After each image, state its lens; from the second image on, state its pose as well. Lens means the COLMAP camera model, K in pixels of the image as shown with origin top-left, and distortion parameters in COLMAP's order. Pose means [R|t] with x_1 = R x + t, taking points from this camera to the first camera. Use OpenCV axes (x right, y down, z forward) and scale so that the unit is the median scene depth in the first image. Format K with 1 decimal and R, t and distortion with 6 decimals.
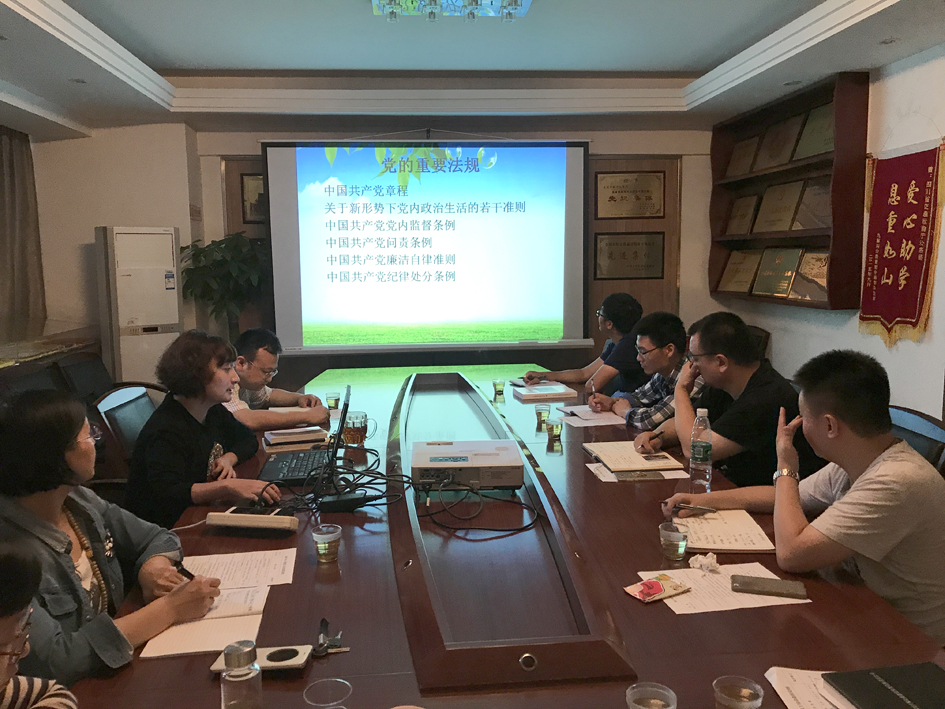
lens RADIAL K [[775.9, 0, 472.5], [0, 775.9, 354.5], [0, 0, 1]] dist [0.012000, -0.004390]
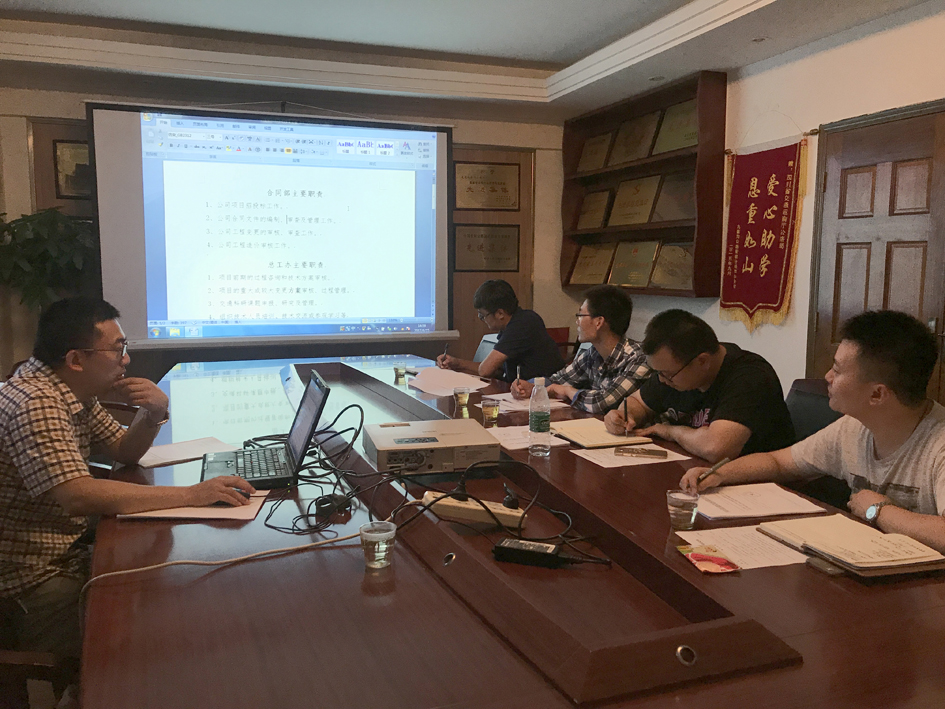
lens RADIAL K [[775.9, 0, 472.5], [0, 775.9, 354.5], [0, 0, 1]] dist [0.012000, -0.004390]
pose [[0.965787, -0.012727, 0.259025, -0.100616], [0.015786, 0.999828, -0.009736, 0.024889], [-0.258856, 0.013492, 0.965822, 0.072251]]
